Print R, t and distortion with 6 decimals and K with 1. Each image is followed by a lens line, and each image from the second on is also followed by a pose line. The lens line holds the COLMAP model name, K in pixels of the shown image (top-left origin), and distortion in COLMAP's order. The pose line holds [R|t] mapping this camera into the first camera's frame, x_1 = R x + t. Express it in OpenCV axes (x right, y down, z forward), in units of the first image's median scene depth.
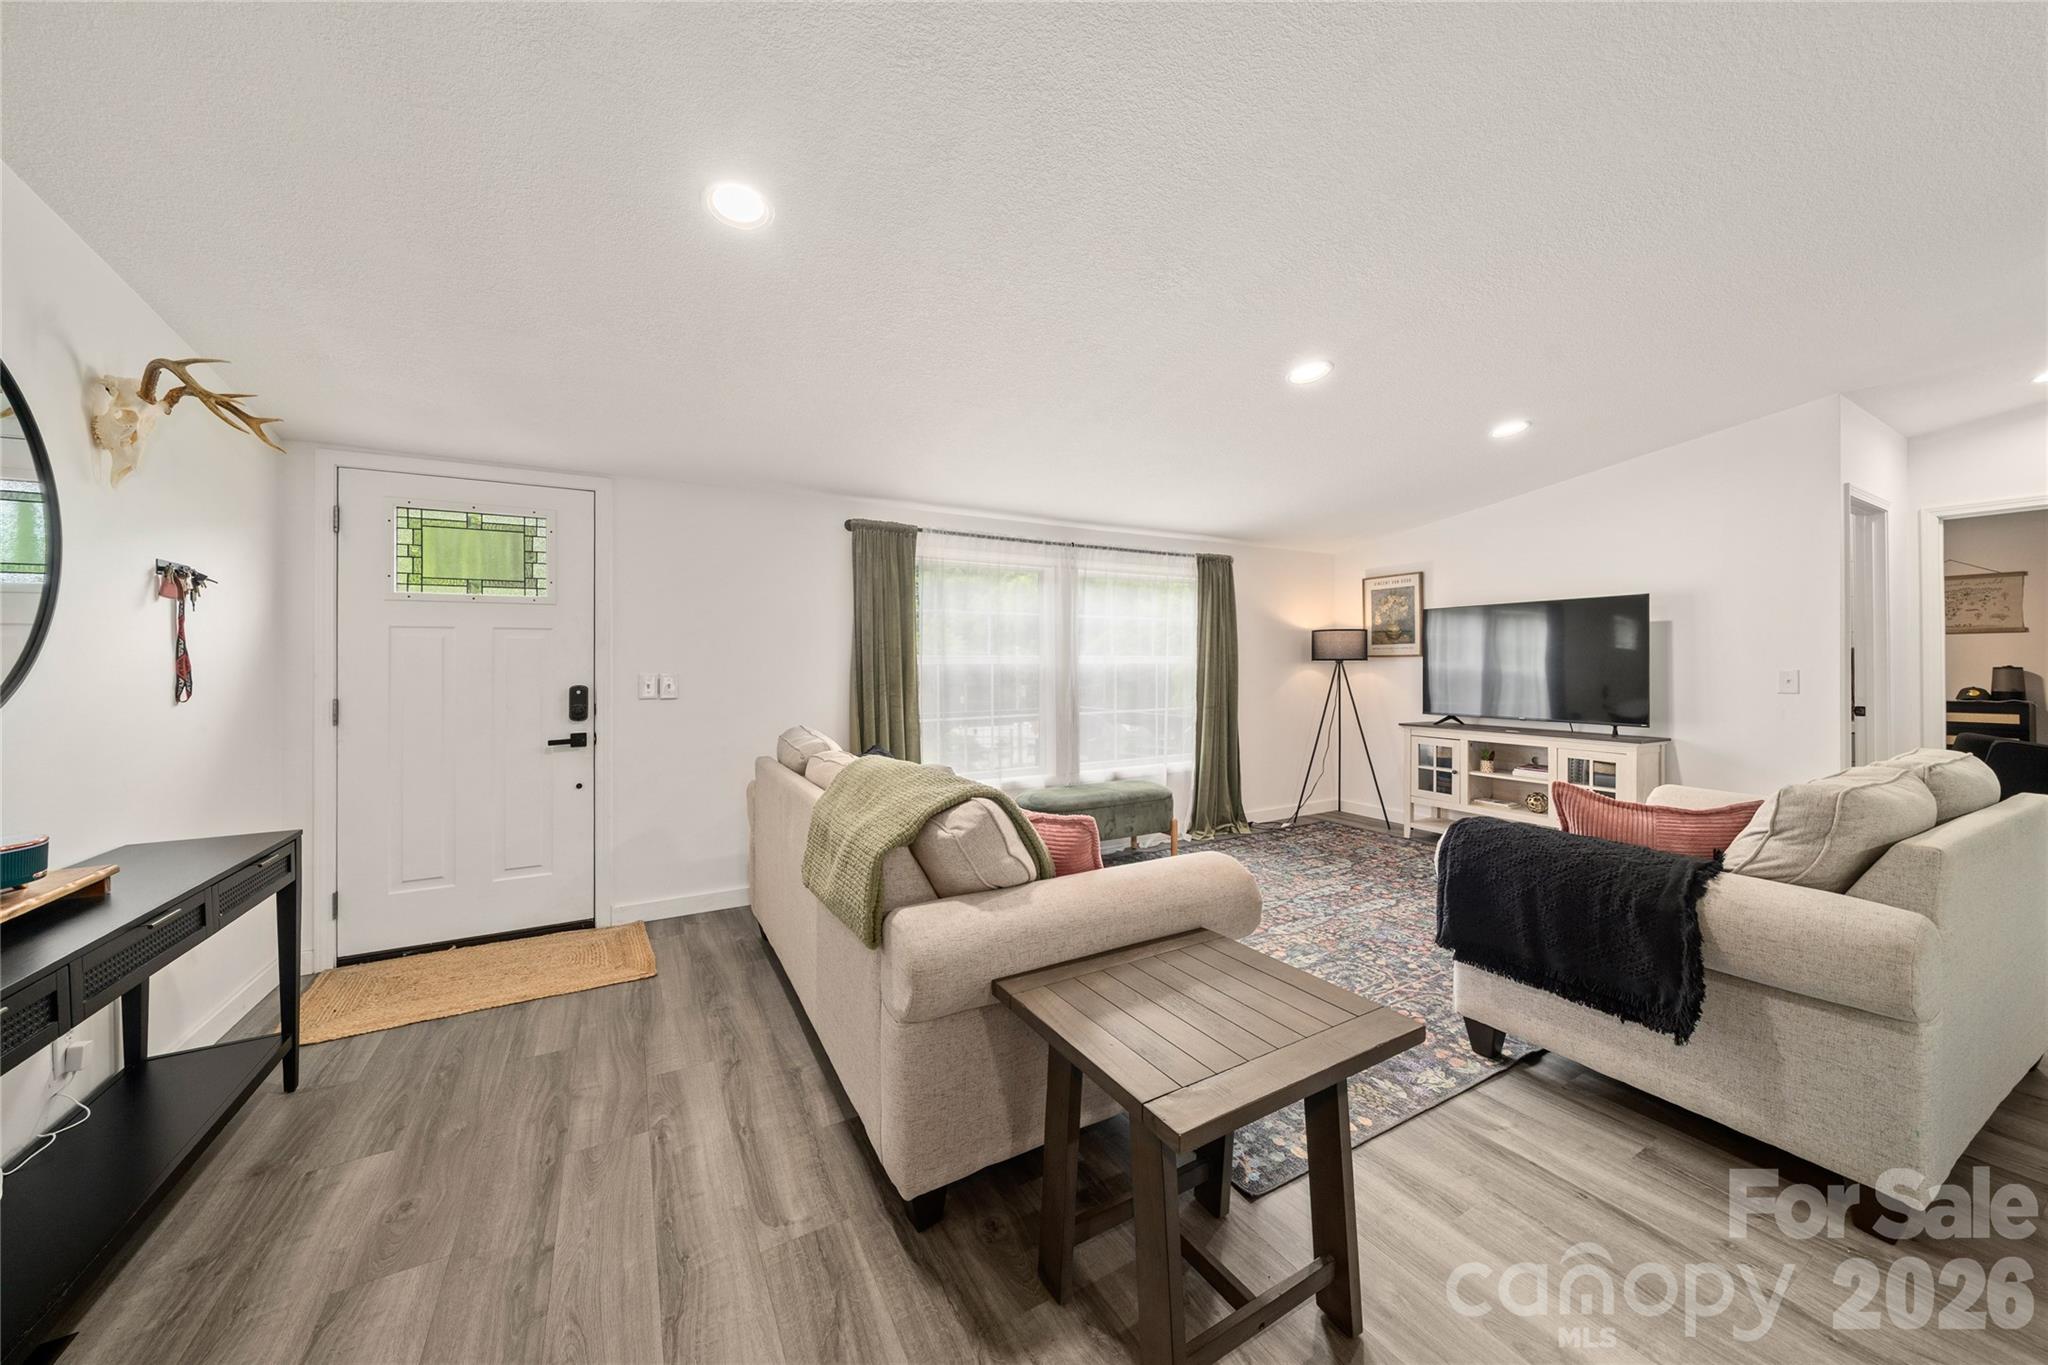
lens RADIAL K [[727.1, 0, 1024.9], [0, 727.1, 676.7], [0, 0, 1]] dist [0.000569, 0.000577]
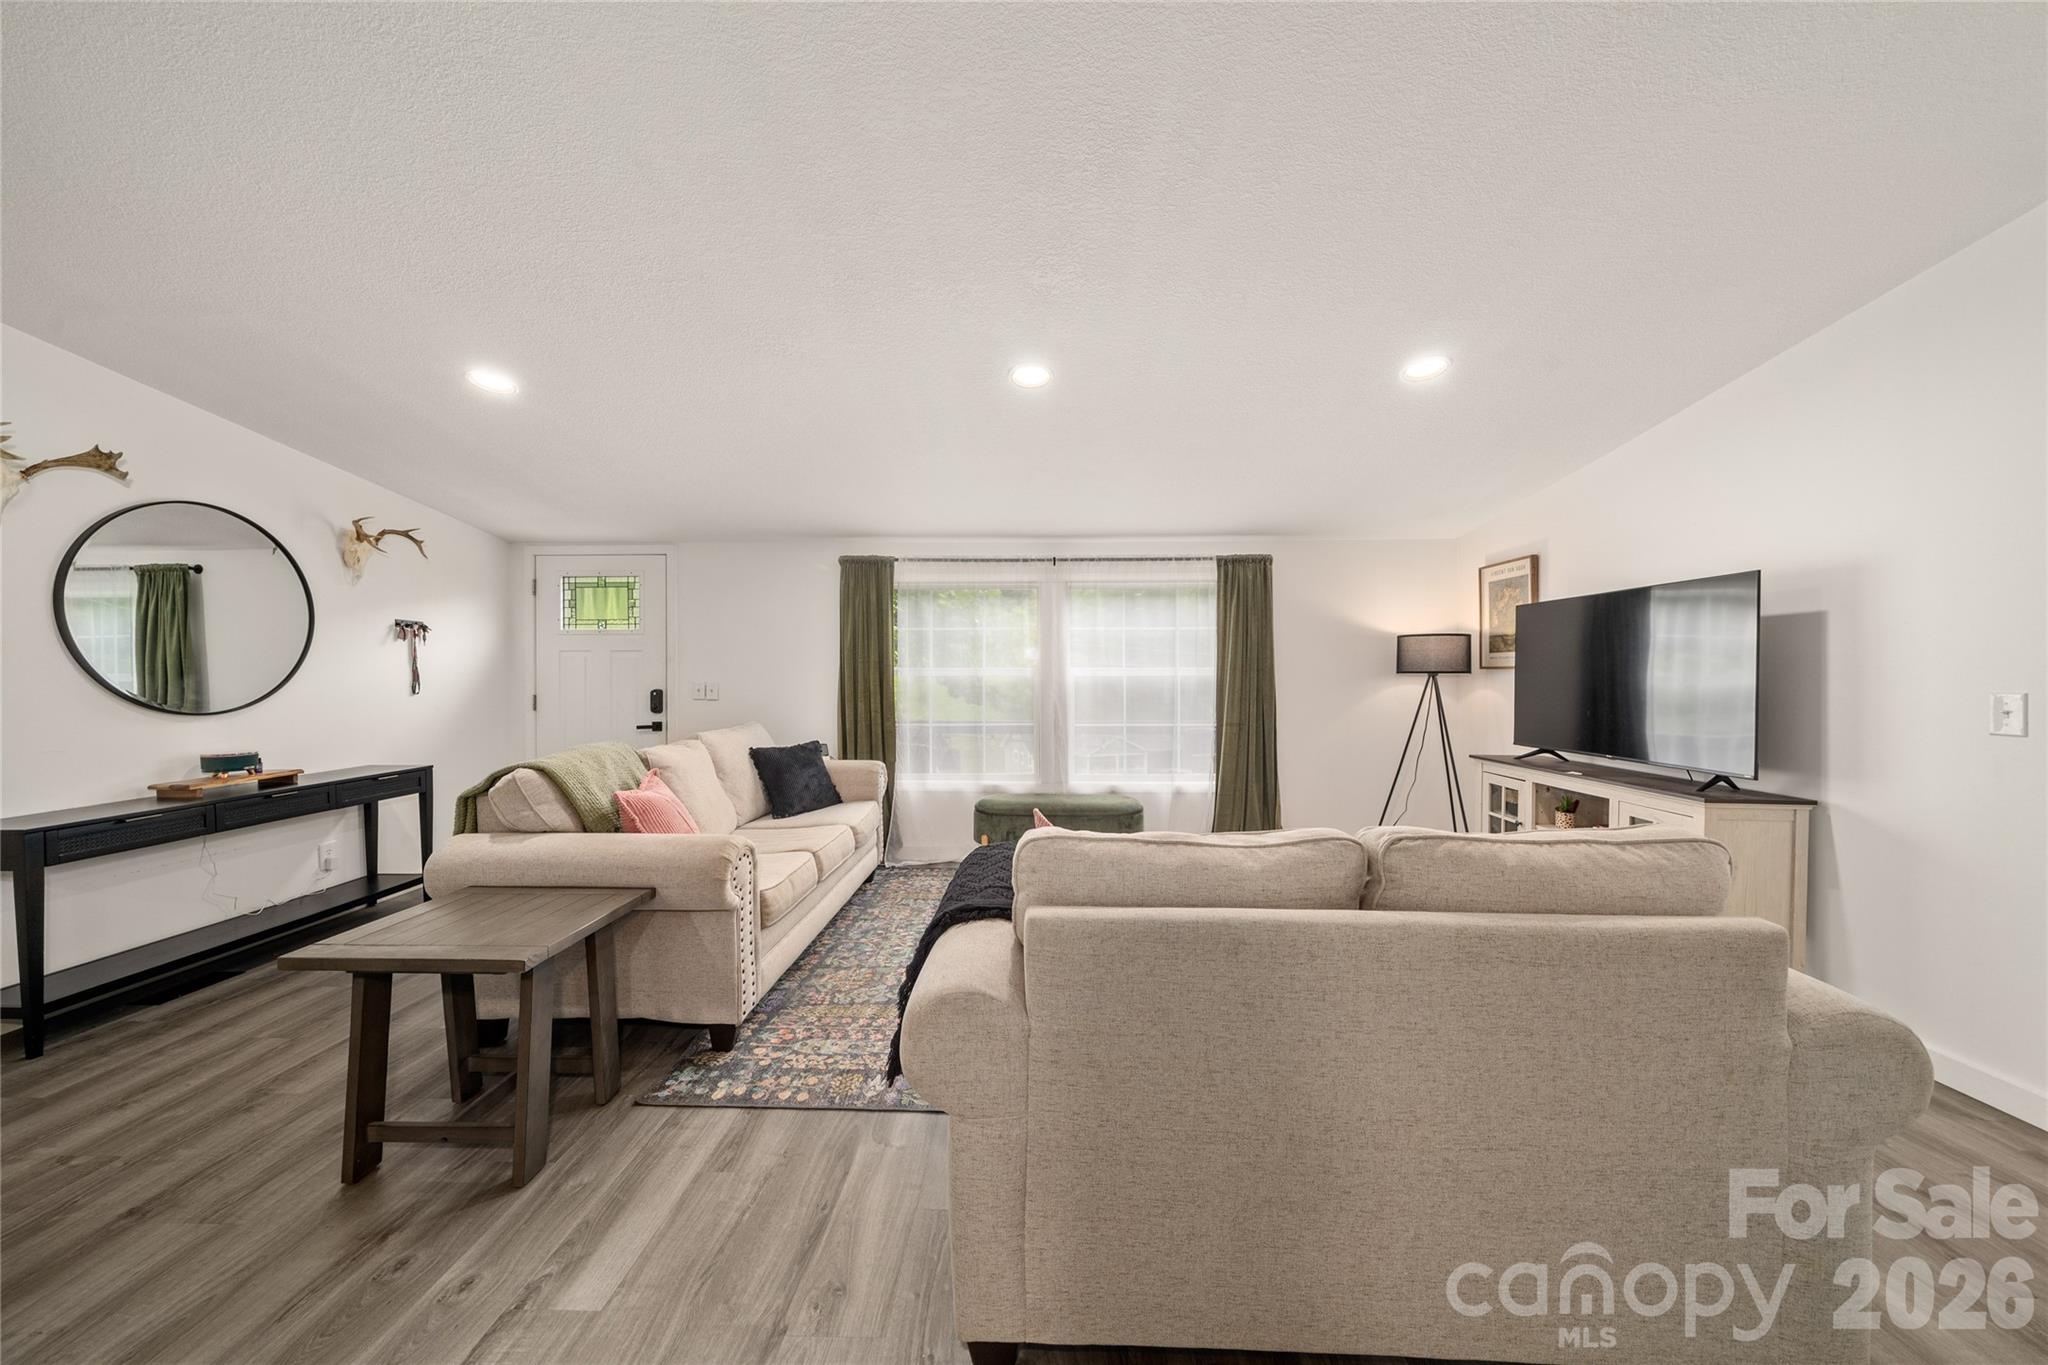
lens RADIAL K [[727.1, 0, 1024.9], [0, 727.1, 676.7], [0, 0, 1]] dist [0.000569, 0.000577]
pose [[0.852682, 0.005798, -0.522398, 0.631459], [-0.013244, 0.999857, -0.010519, -0.005291], [0.522263, 0.015888, 0.852637, 0.114771]]
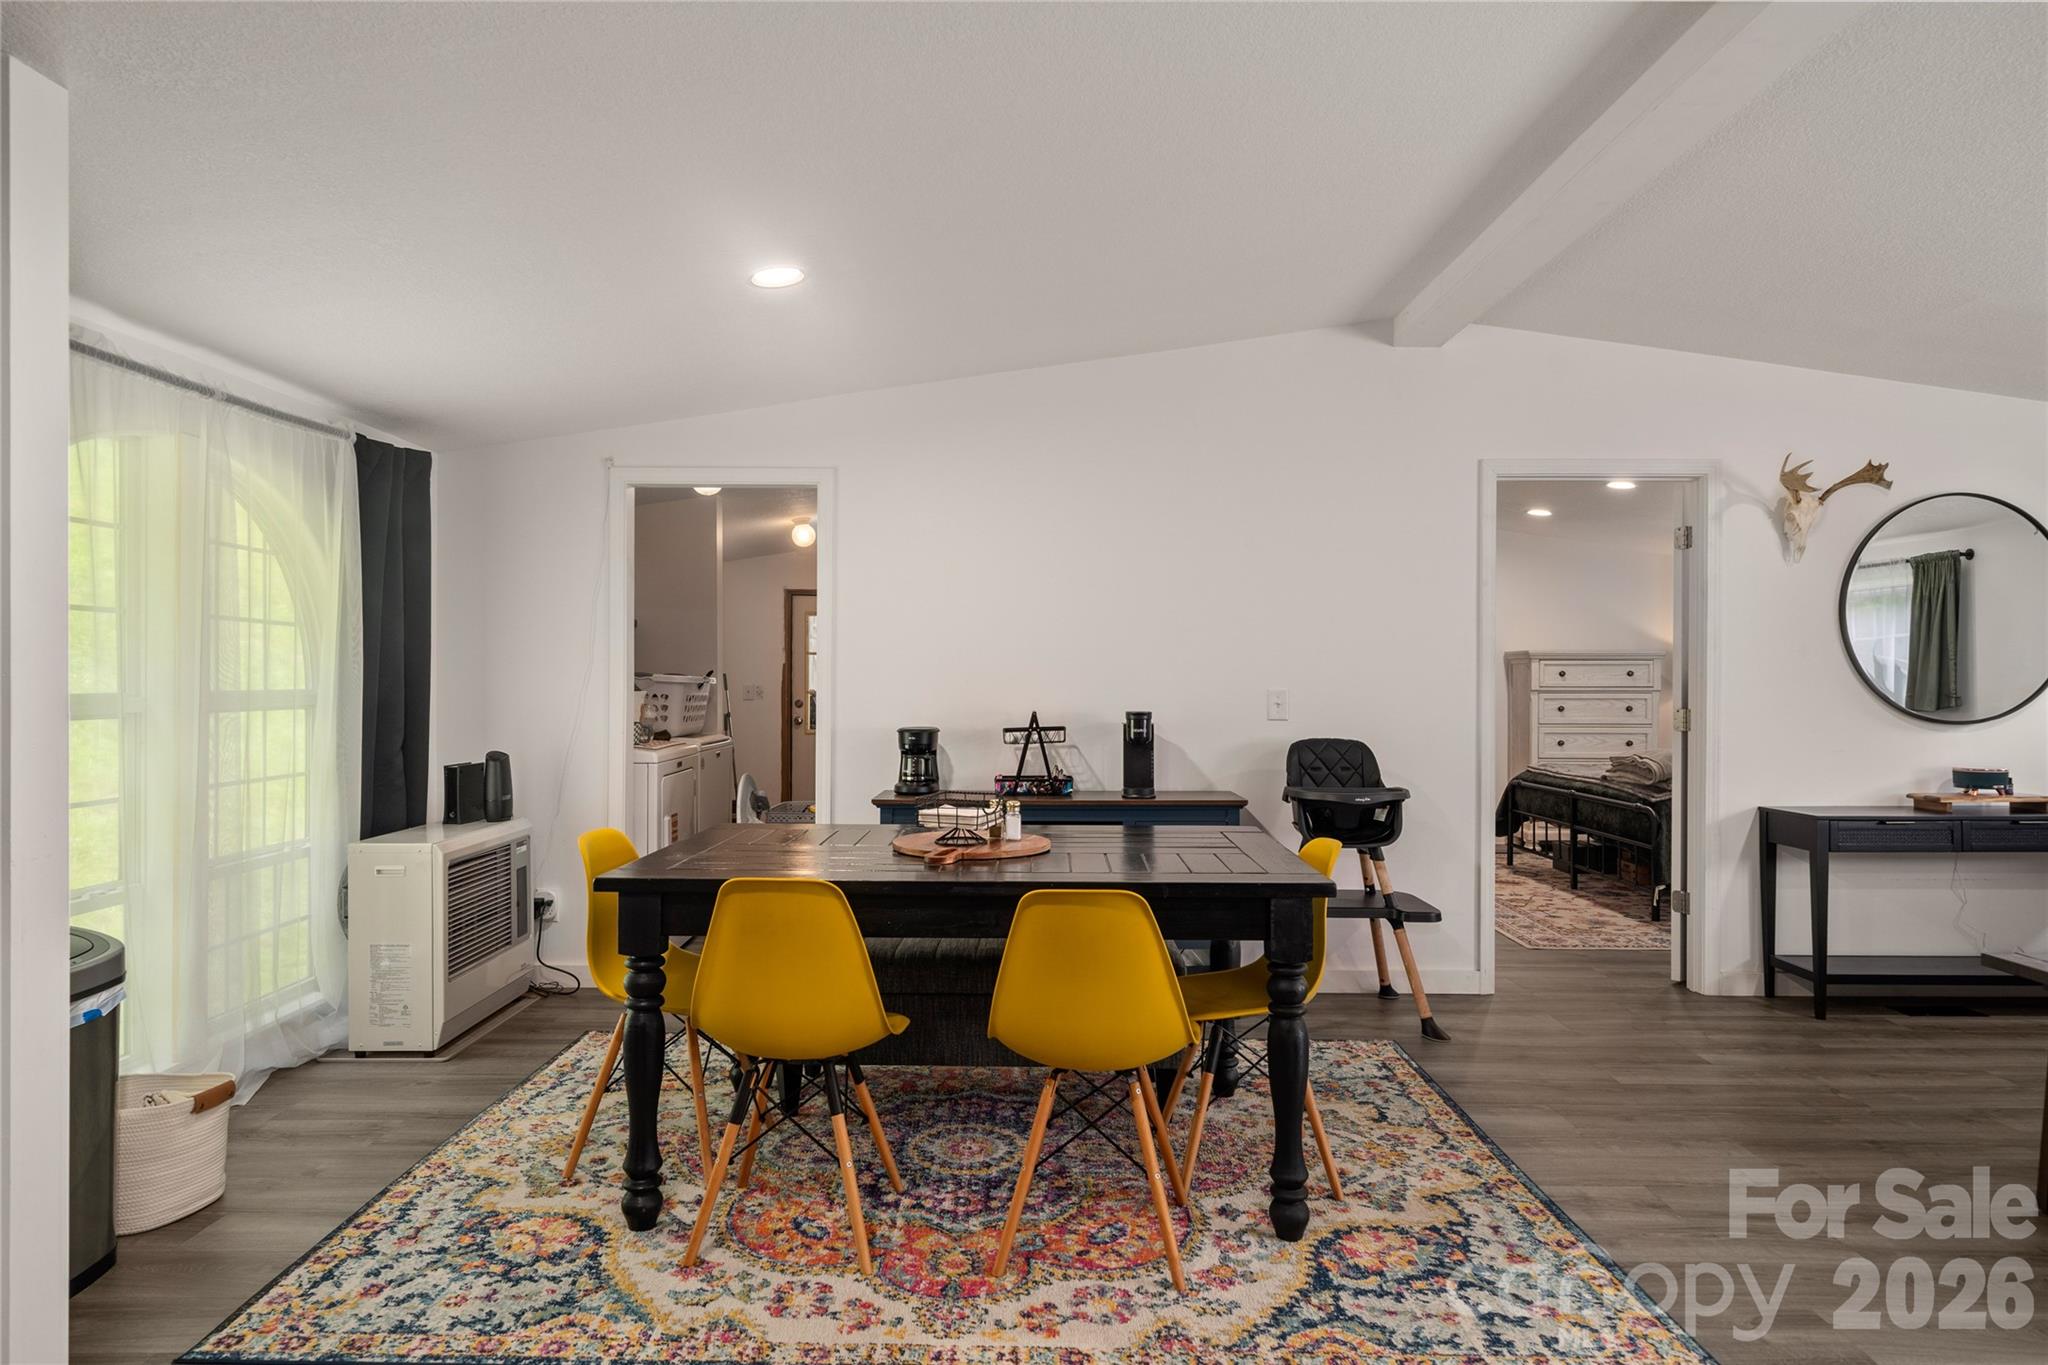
lens RADIAL K [[1171.3, 0, 1024.0], [0, 1171.3, 682.5], [0, 0, 1]] dist [-0.005517, -0.002057]
pose [[-0.497562, 0.005864, -0.867408, 0.907043], [-0.021208, 0.999596, 0.018923, -0.003605], [0.867169, 0.027811, -0.497237, 0.097119]]
